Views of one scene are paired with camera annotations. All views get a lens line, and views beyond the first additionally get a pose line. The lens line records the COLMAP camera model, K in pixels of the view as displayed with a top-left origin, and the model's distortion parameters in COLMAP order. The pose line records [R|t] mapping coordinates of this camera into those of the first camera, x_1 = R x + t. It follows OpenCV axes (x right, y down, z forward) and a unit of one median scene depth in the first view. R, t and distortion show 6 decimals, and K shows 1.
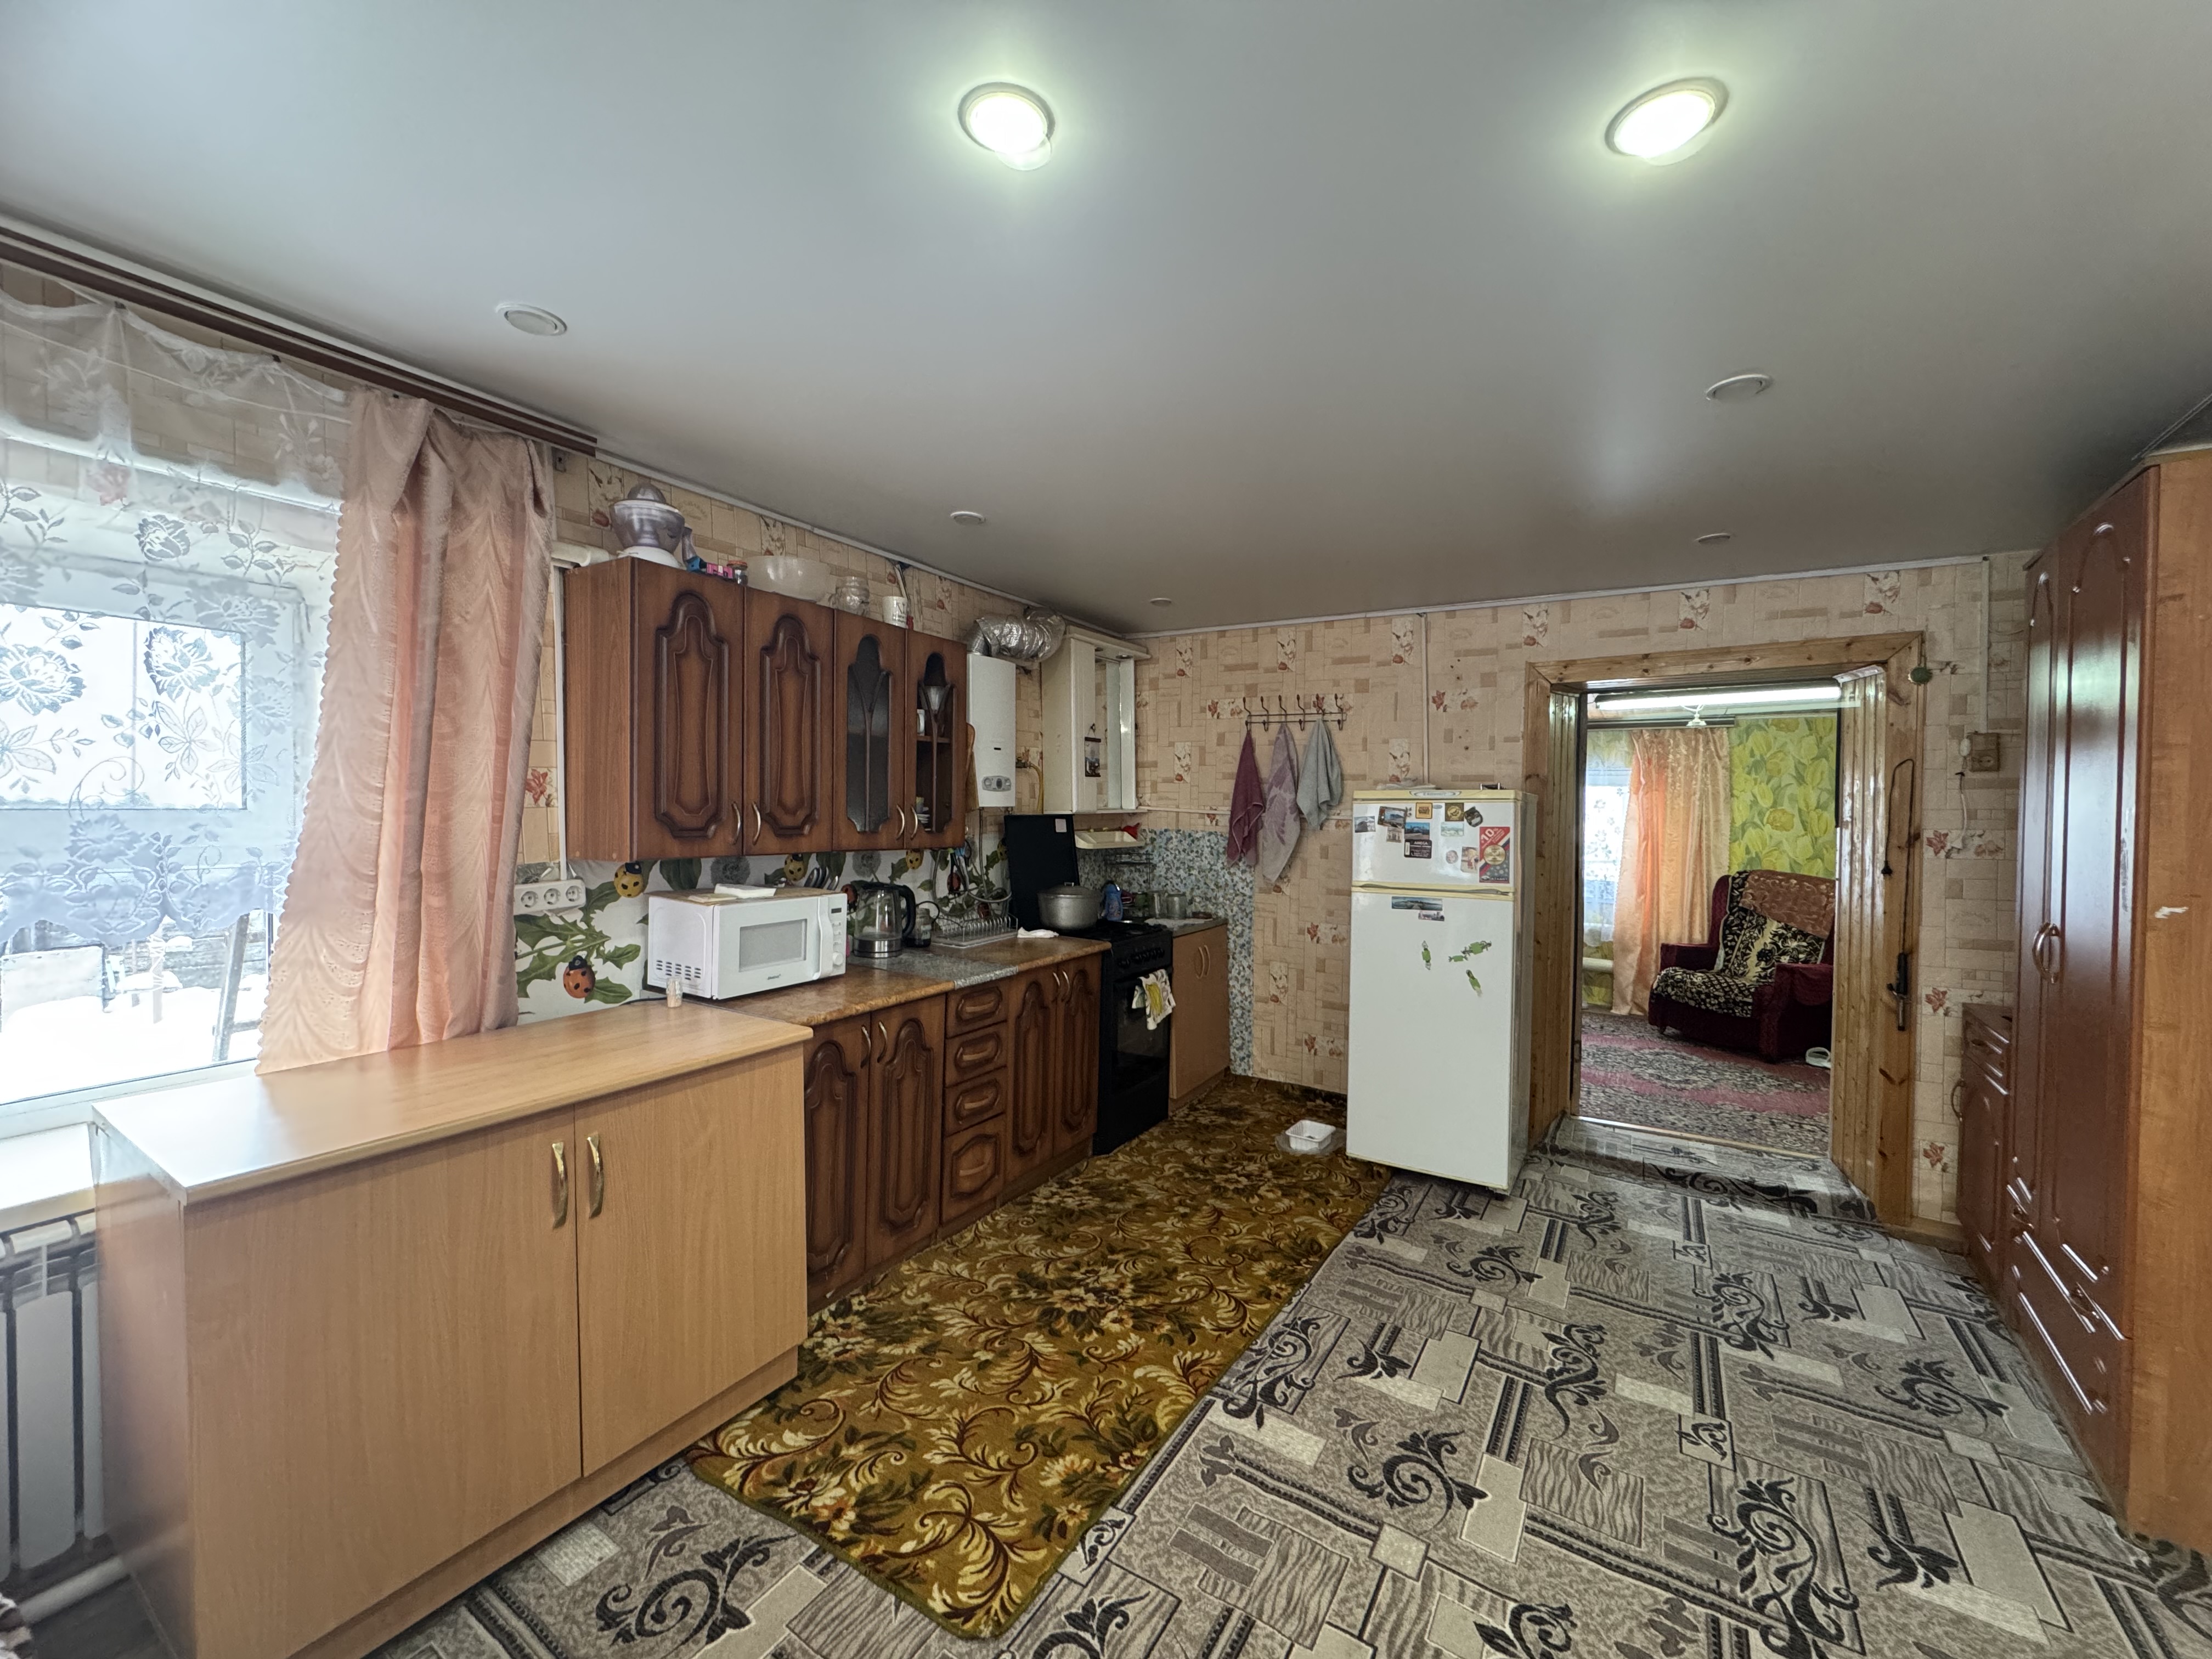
lens RADIAL K [[879.2, 0, 1102.5], [0, 879.2, 829.3], [0, 0, 1]] dist [-0.000449, 0.000280]
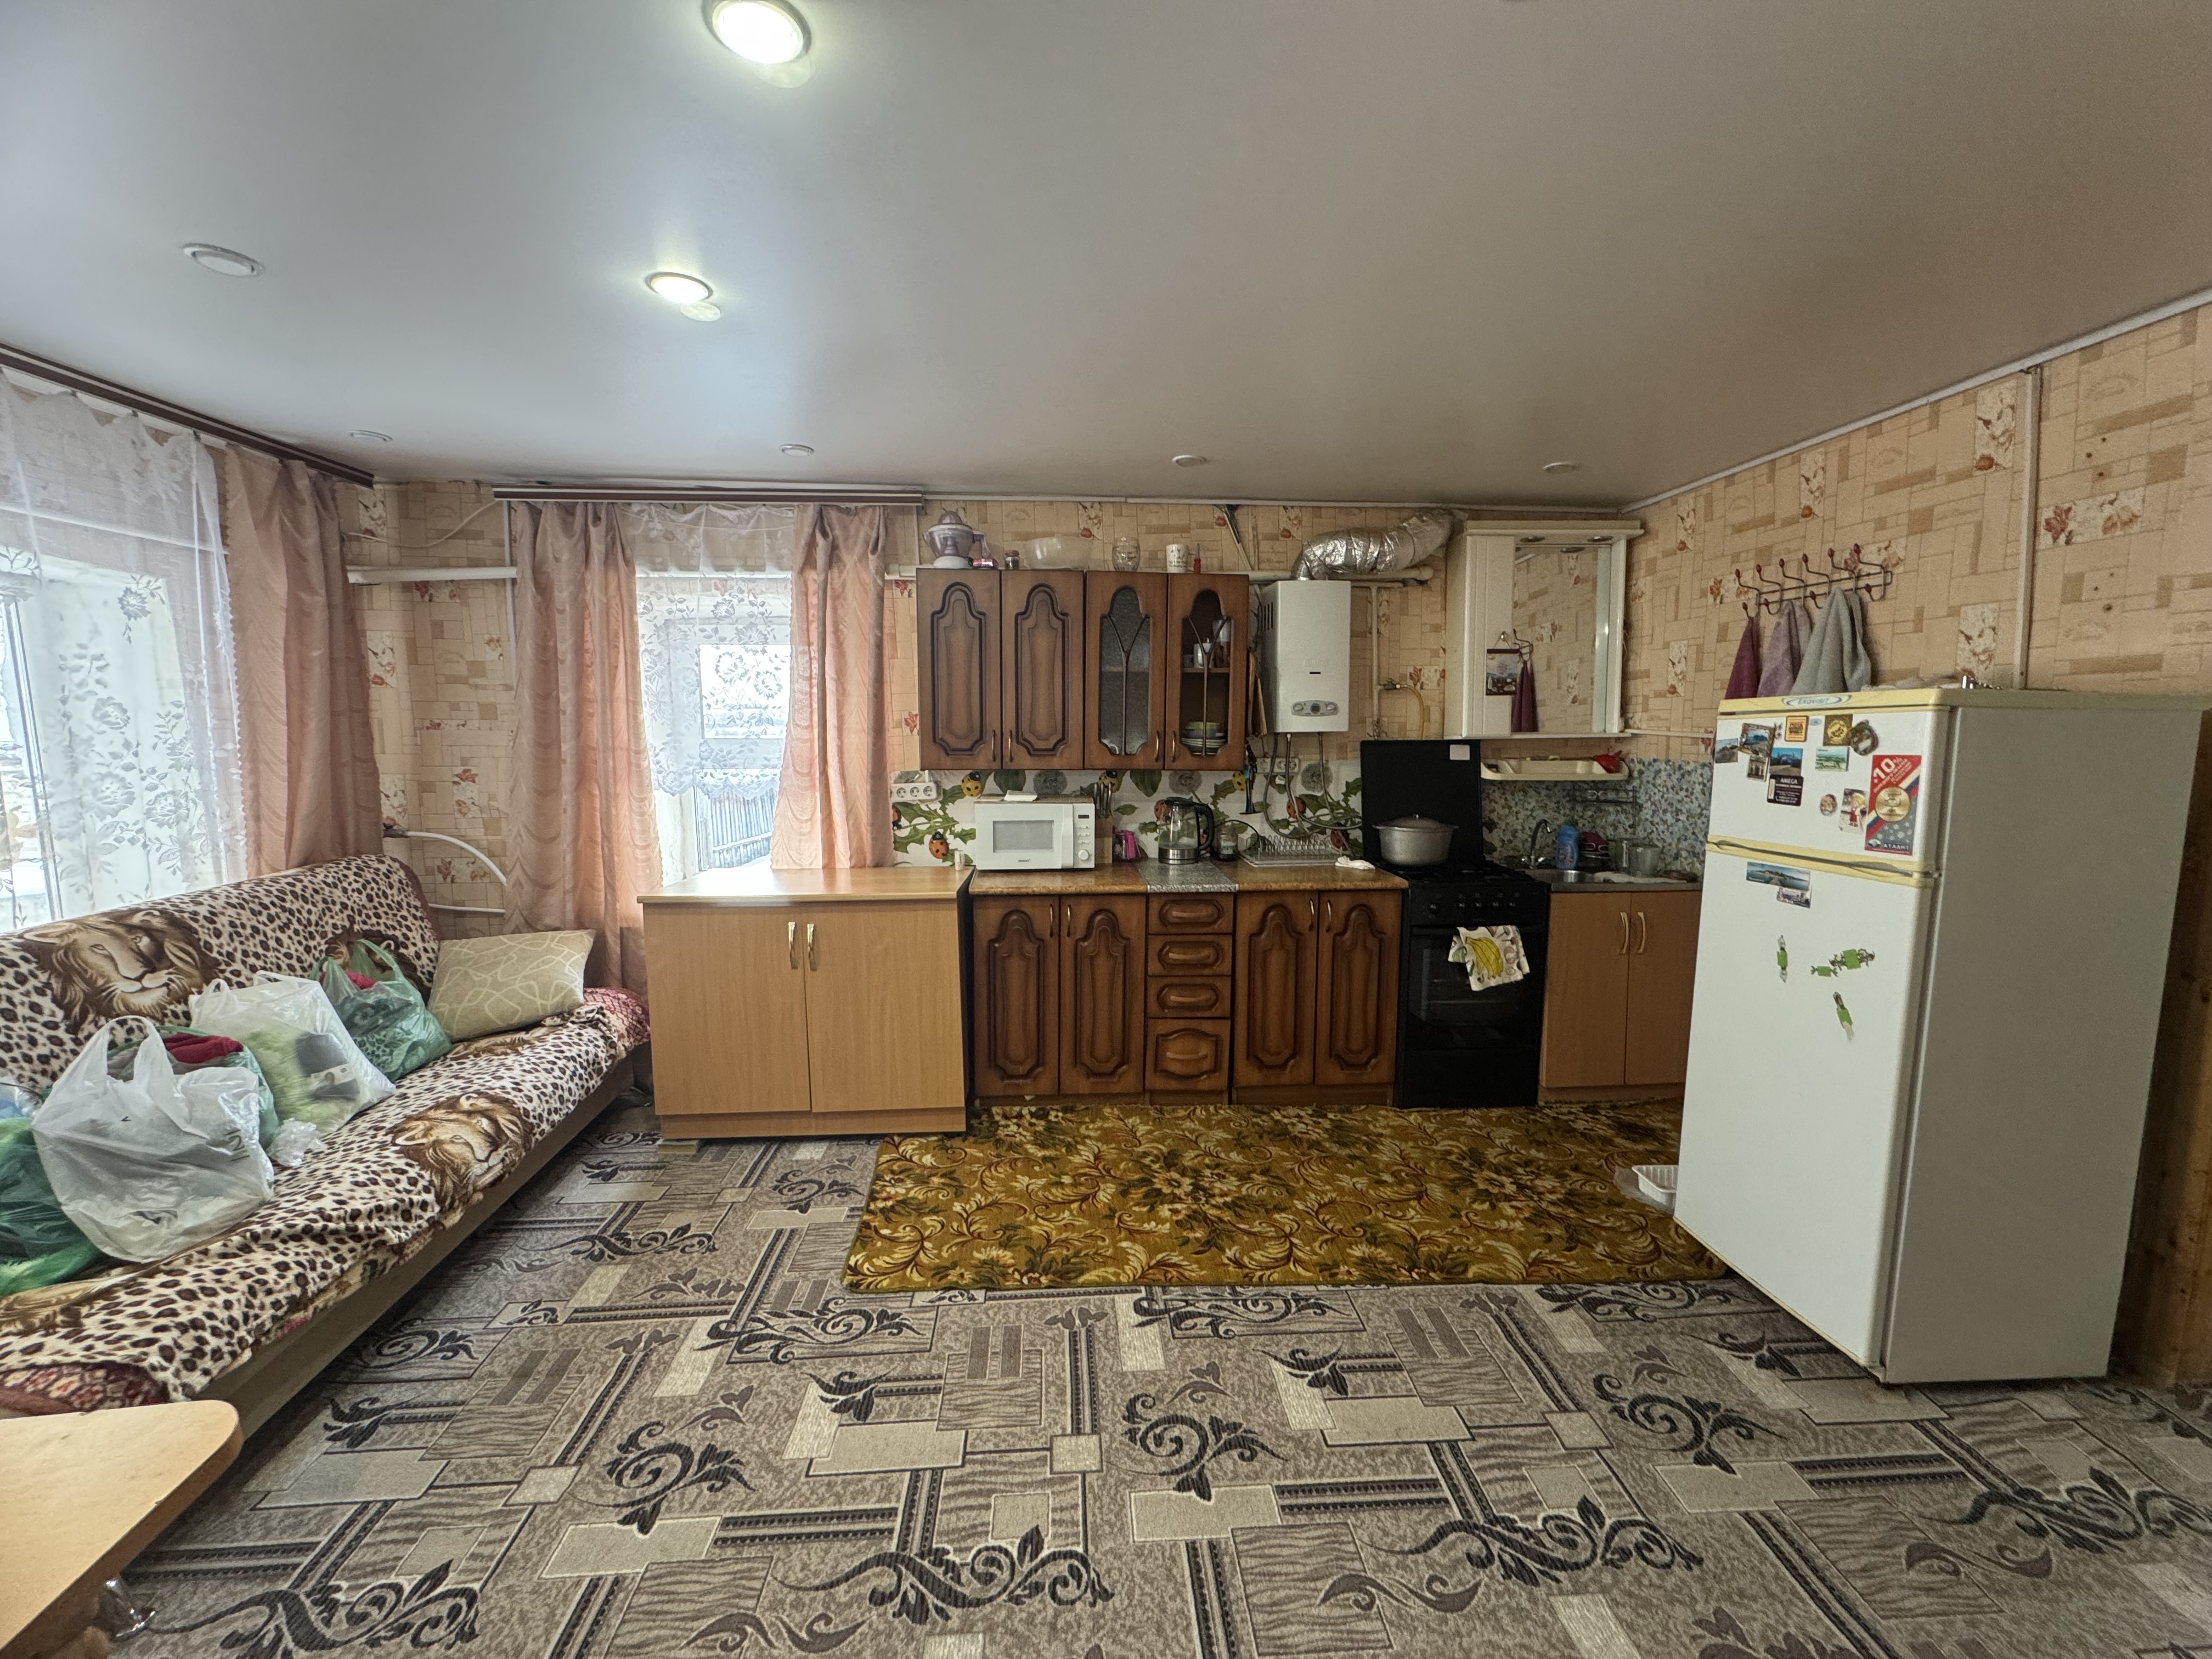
lens RADIAL K [[879.0, 0, 1104.4], [0, 879.0, 827.0], [0, 0, 1]] dist [-0.001584, 0.000375]
pose [[0.581420, 0.074095, -0.810223, 0.656197], [-0.012831, 0.996556, 0.081927, 0.003778], [0.813503, -0.037238, 0.580368, 0.265247]]
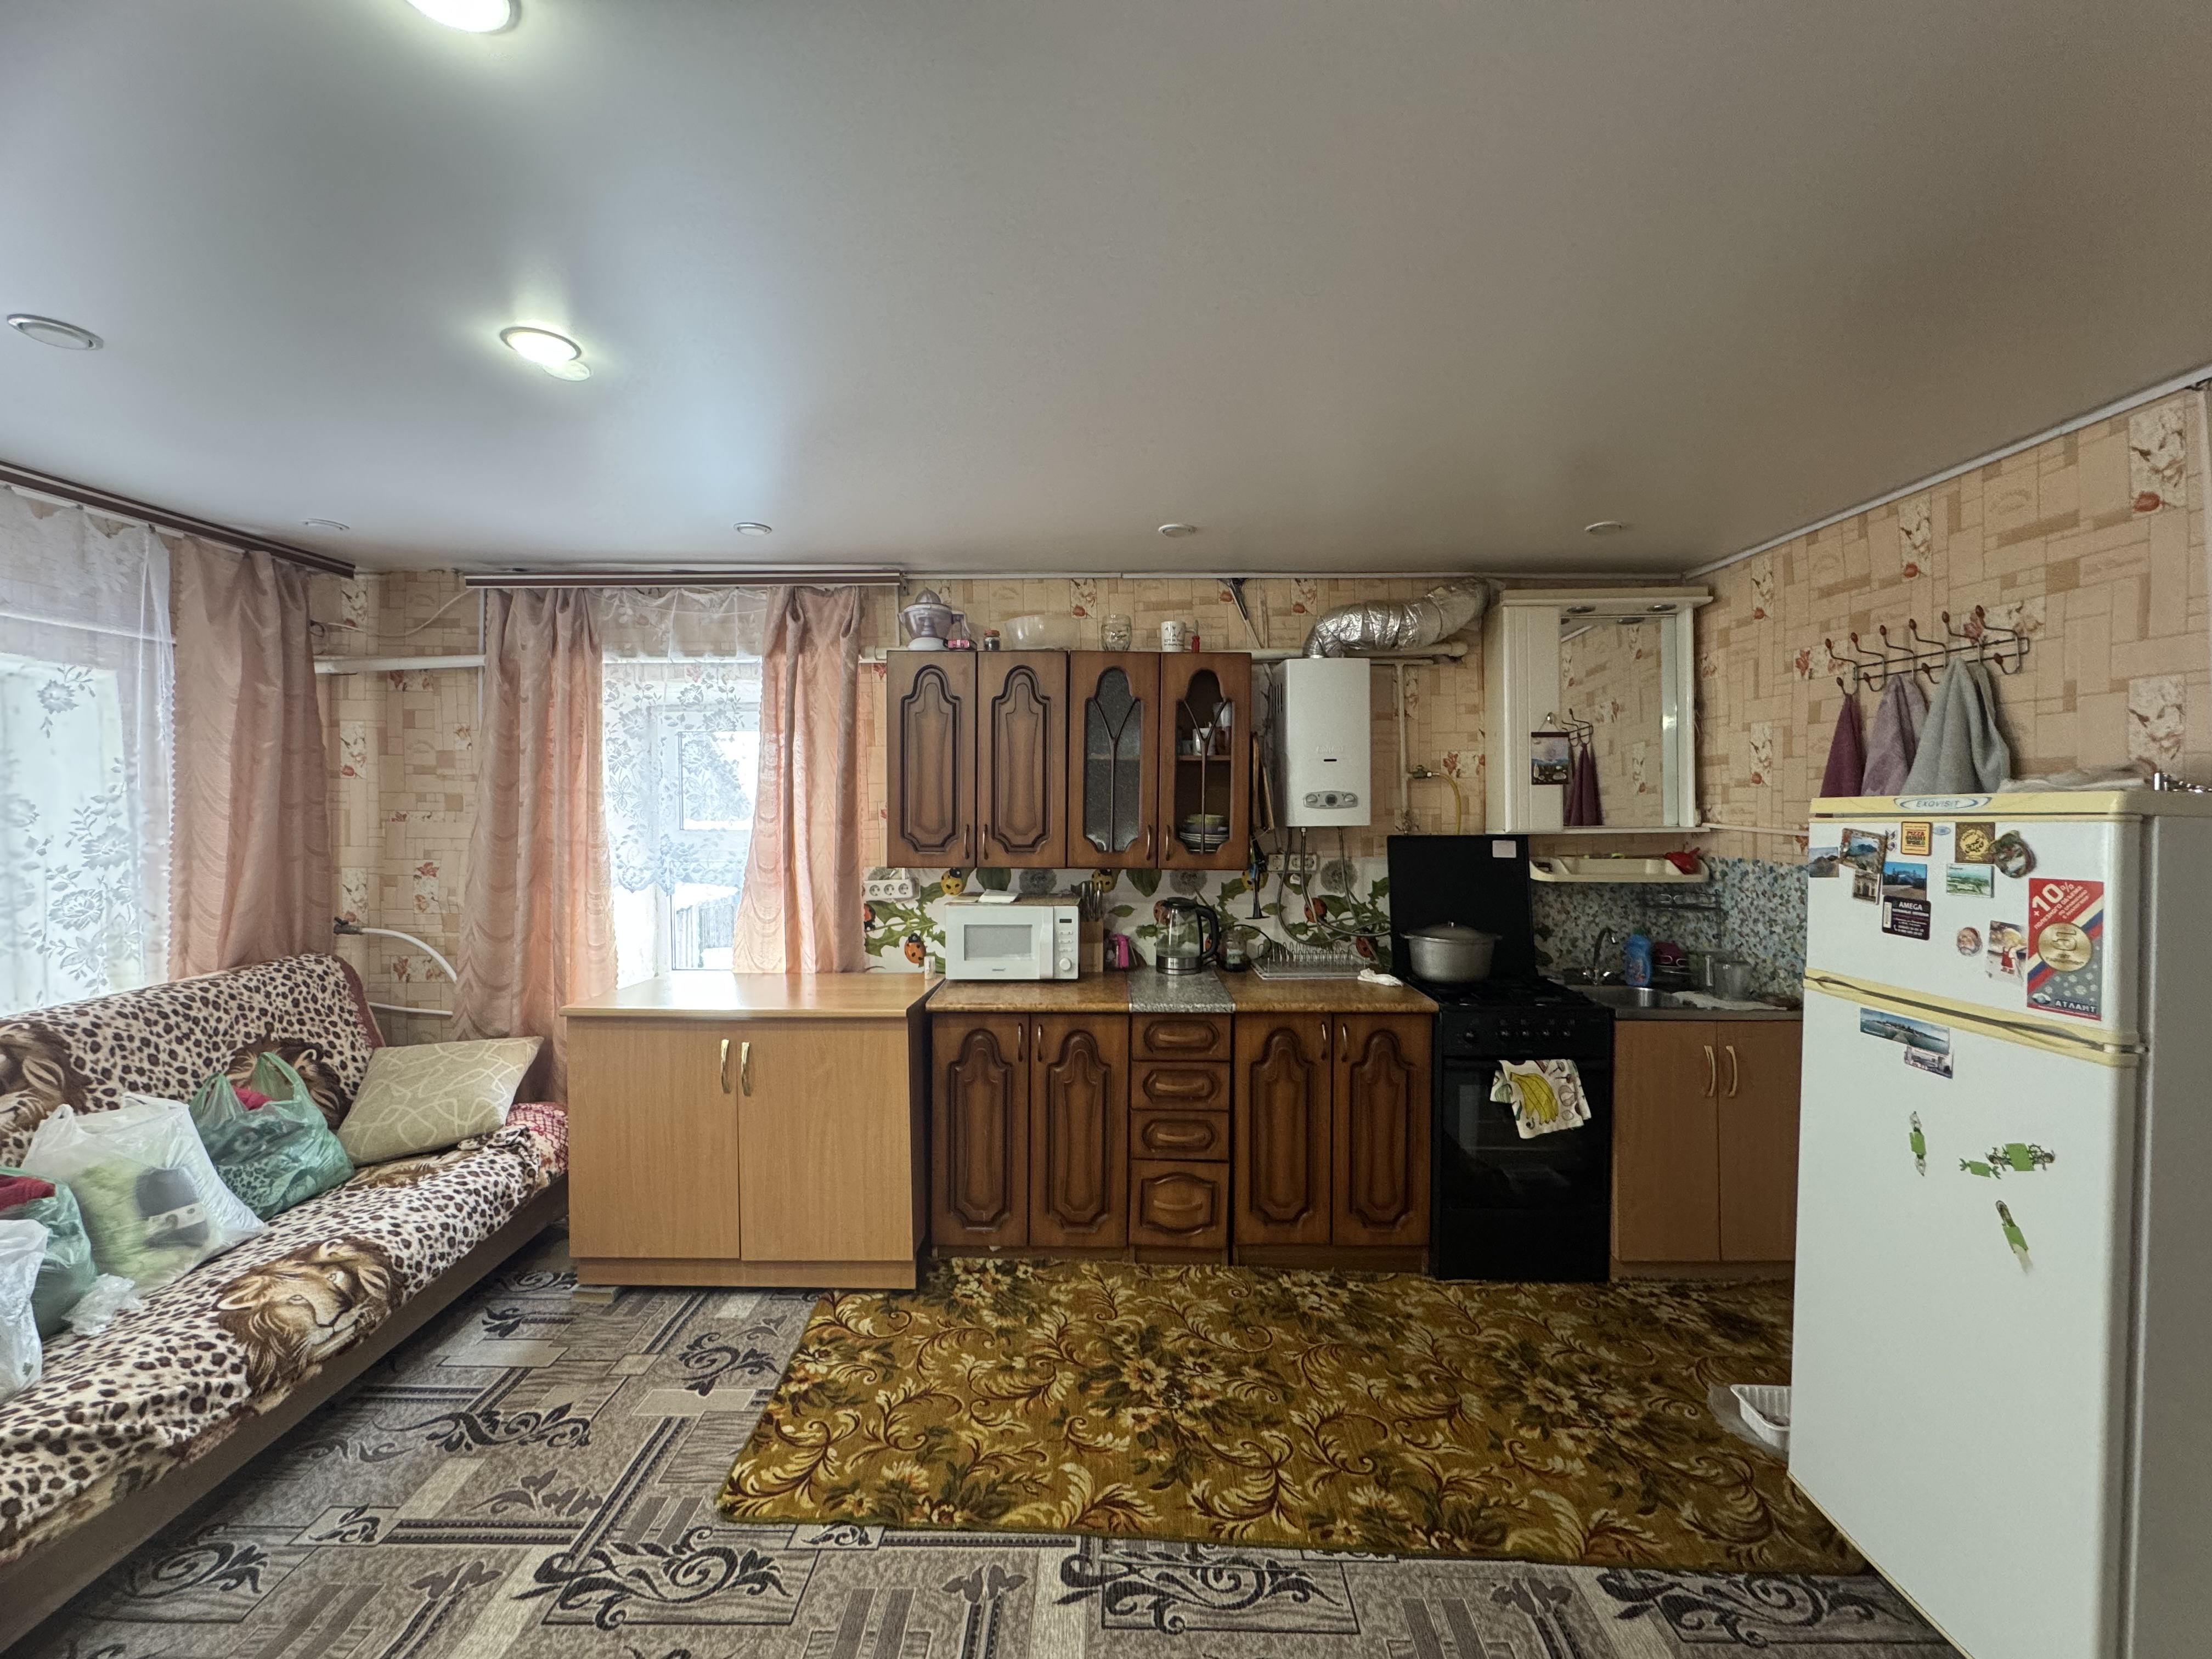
lens RADIAL K [[879.0, 0, 1104.4], [0, 879.0, 827.0], [0, 0, 1]] dist [-0.001584, 0.000375]
pose [[0.513771, 0.004255, -0.857917, 0.610405], [-0.016312, 0.999855, -0.004810, -0.020023], [0.857773, 0.016465, 0.513766, 0.418229]]
